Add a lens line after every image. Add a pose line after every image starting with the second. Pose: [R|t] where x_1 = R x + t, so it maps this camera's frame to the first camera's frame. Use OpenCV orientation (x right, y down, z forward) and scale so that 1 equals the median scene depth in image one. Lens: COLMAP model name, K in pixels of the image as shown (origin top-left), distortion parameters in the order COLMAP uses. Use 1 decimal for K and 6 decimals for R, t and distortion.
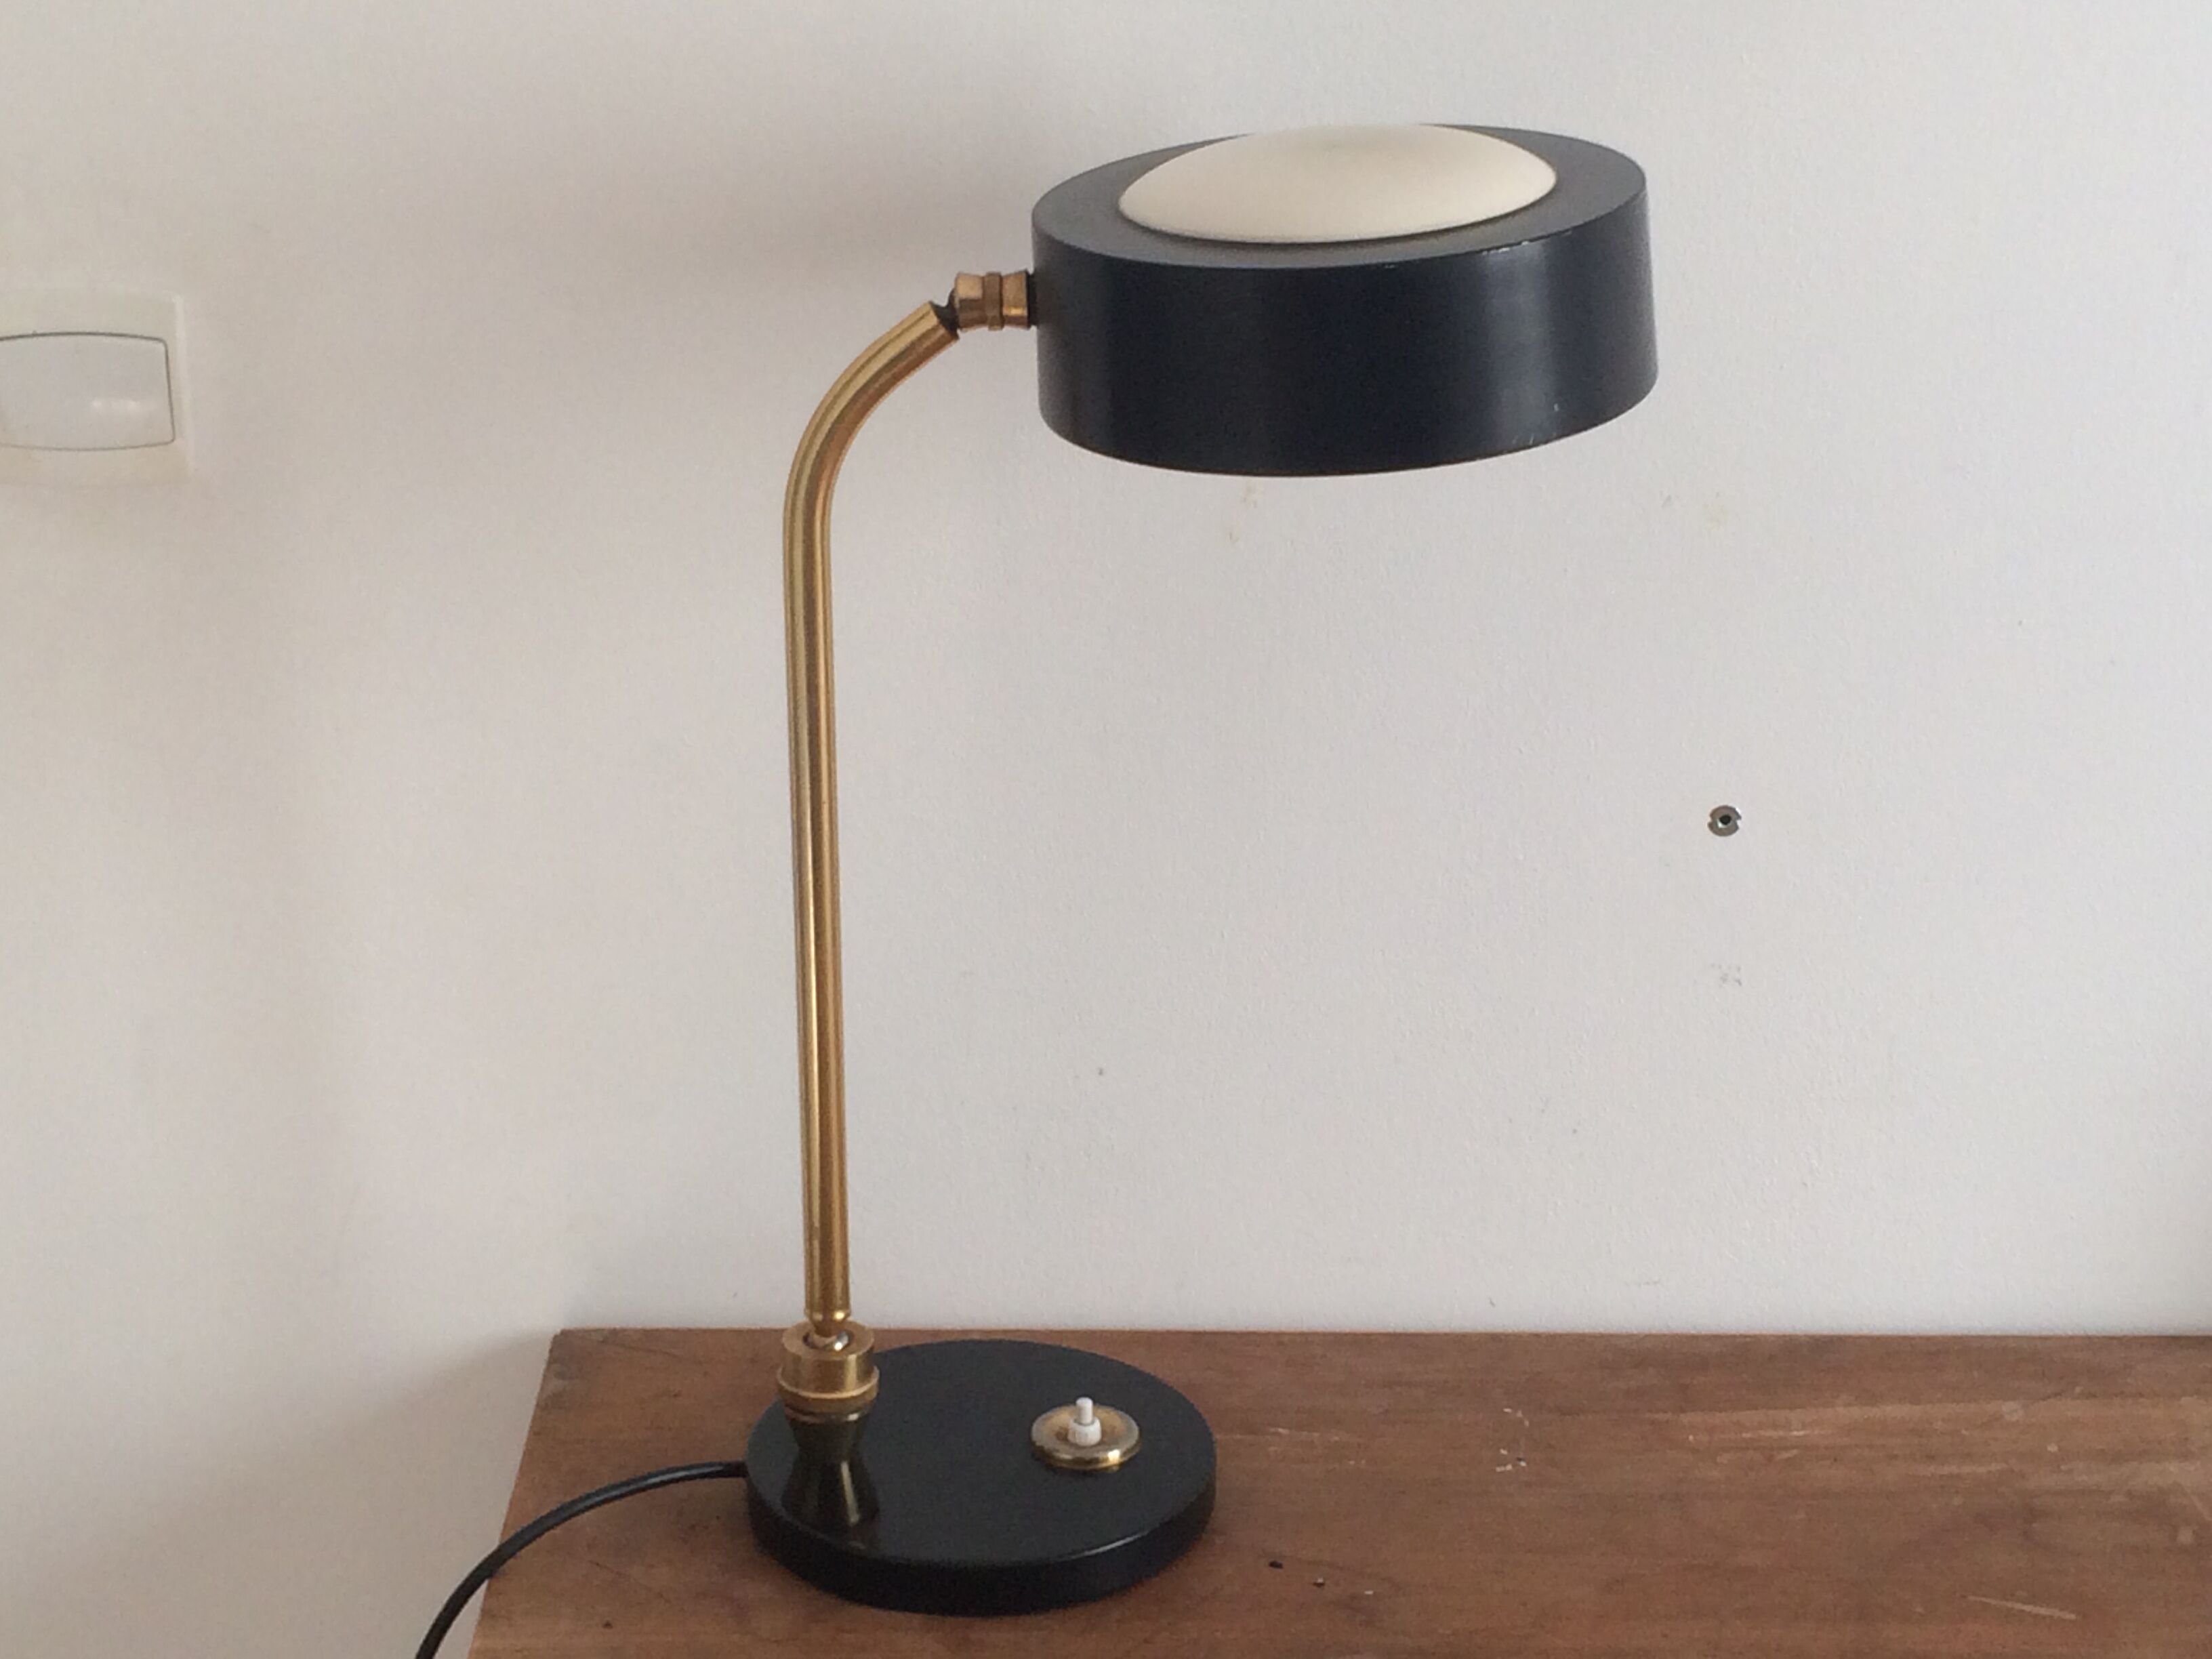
lens RADIAL K [[3967.8, 0, 1104.2], [0, 3967.8, 812.5], [0, 0, 1]] dist [0.083071, 0.000000]
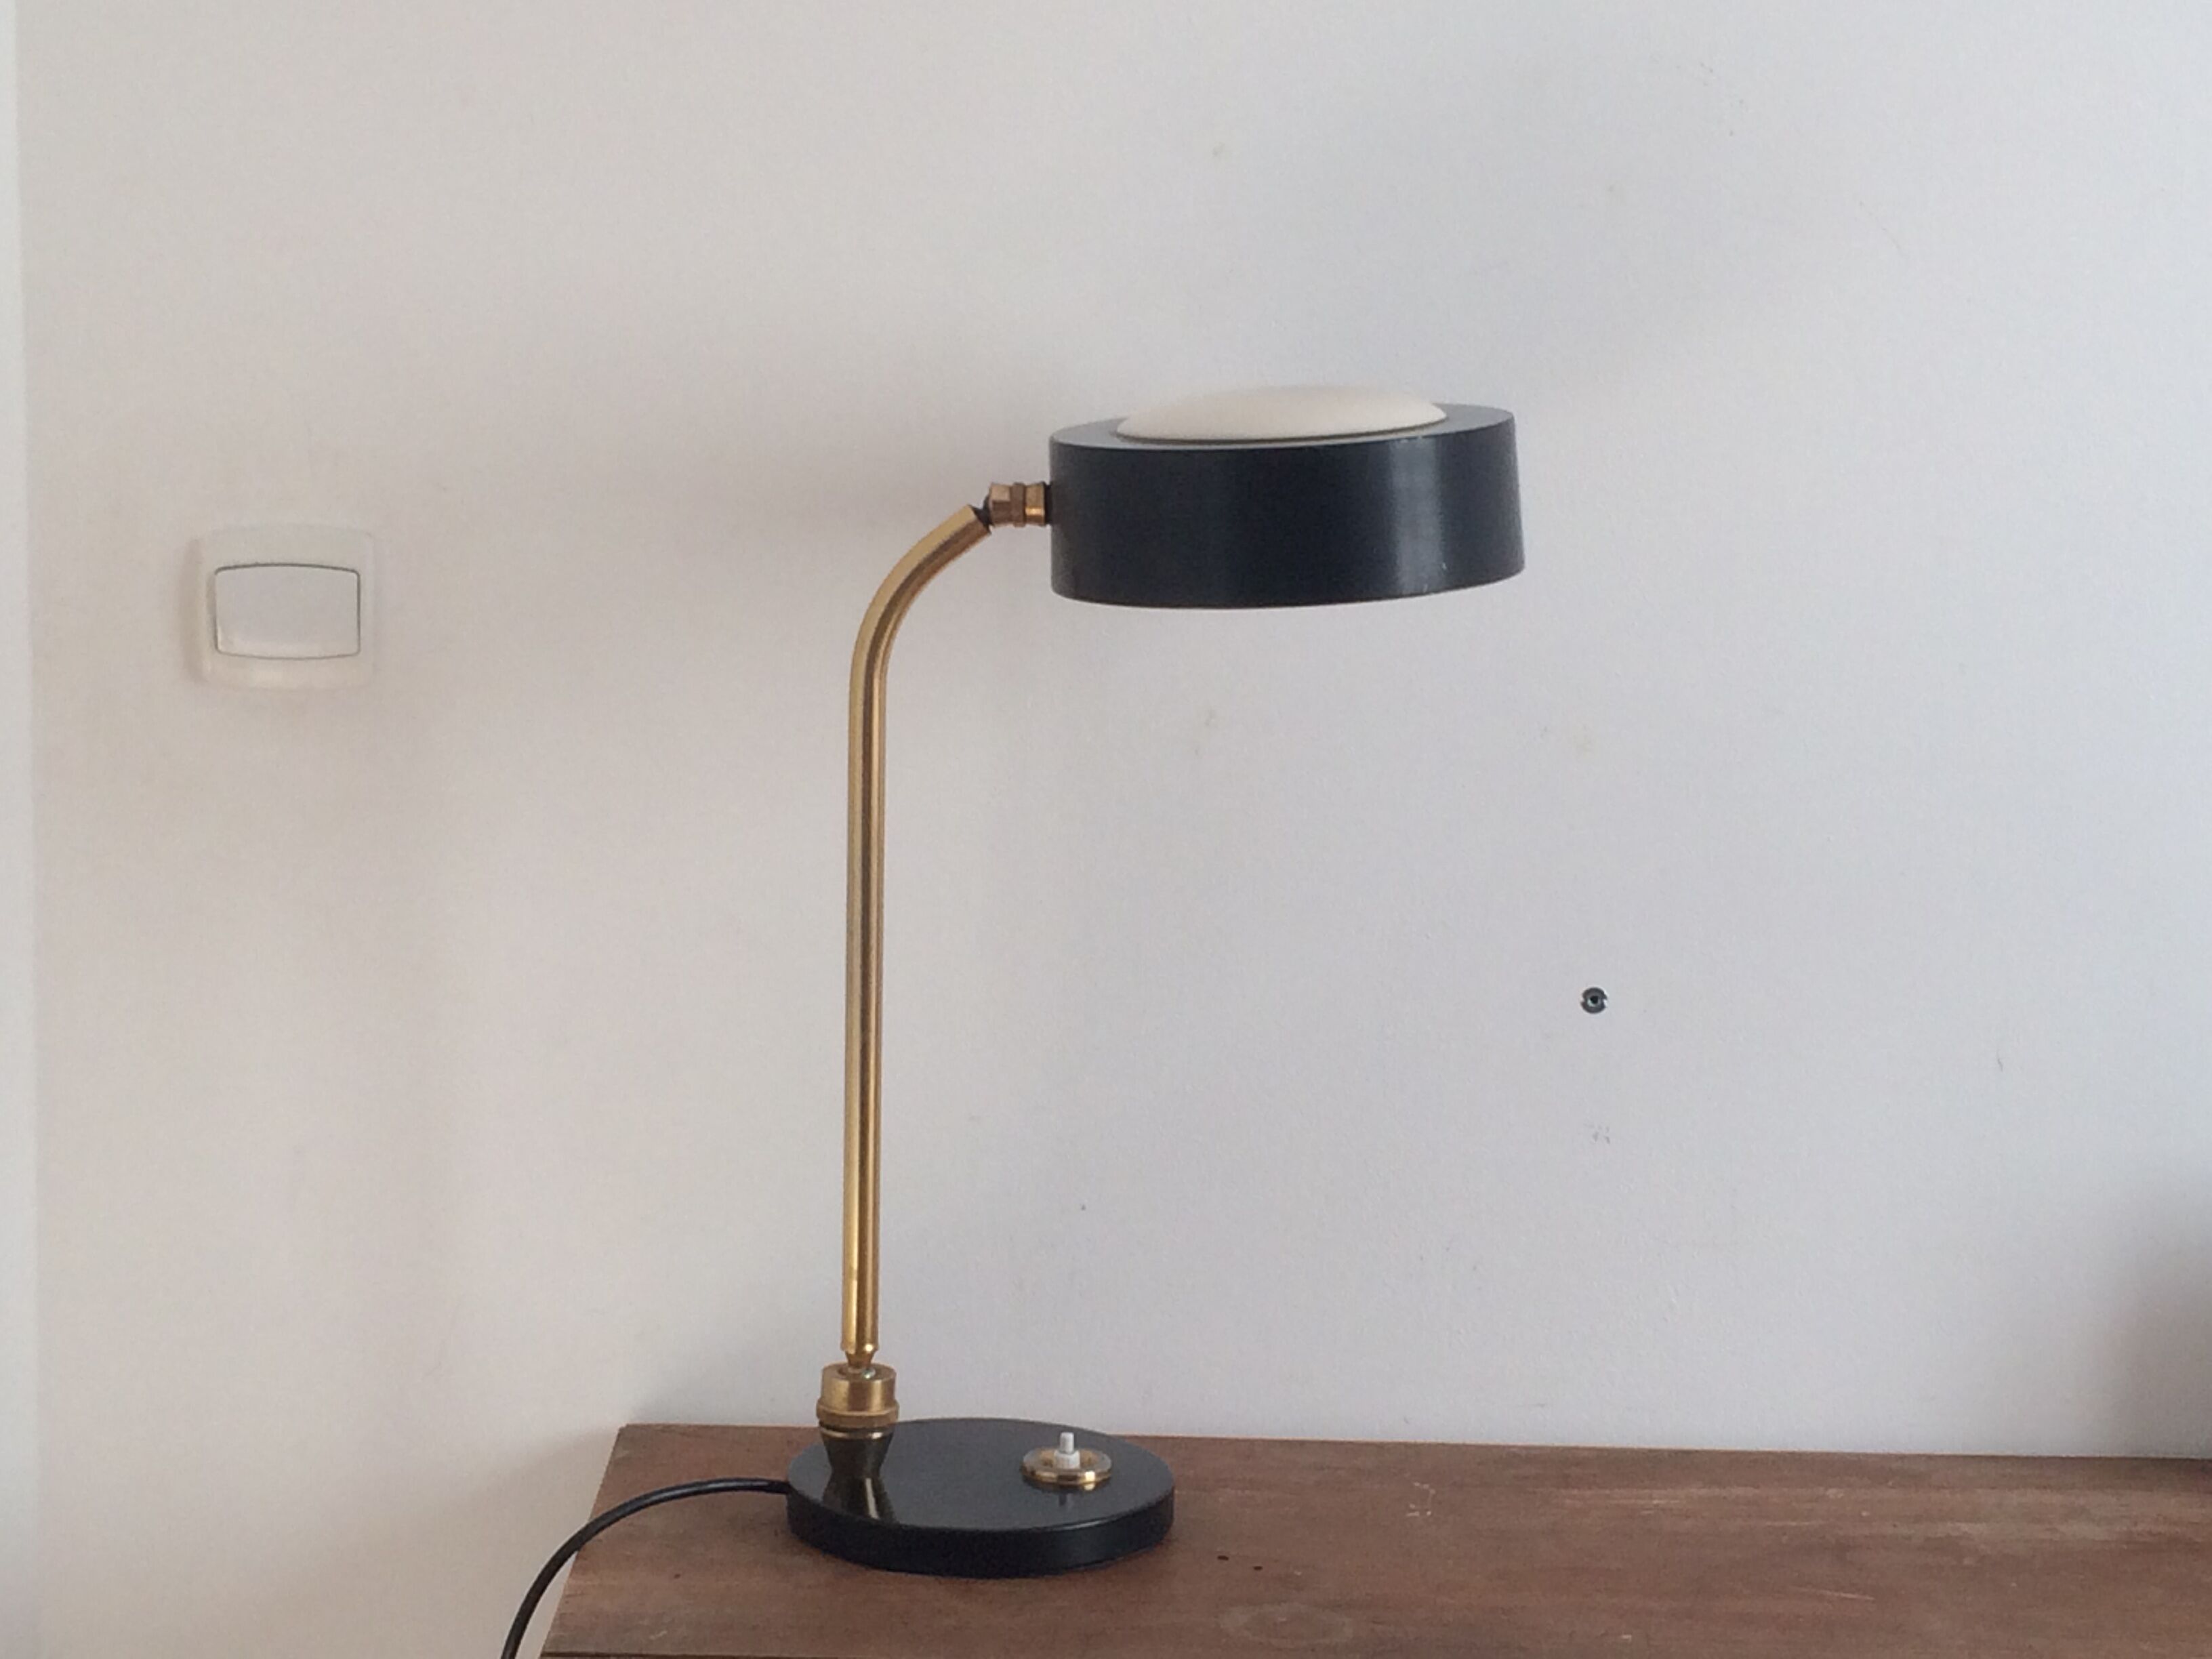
lens RADIAL K [[4255.4, 0, 1089.1], [0, 4255.4, 823.8], [0, 0, 1]] dist [0.050257, 0.000000]
pose [[0.999778, 0.019651, 0.007570, -0.011539], [-0.017733, 0.979493, -0.200697, 0.225648], [-0.011359, 0.200518, 0.979624, -0.312364]]
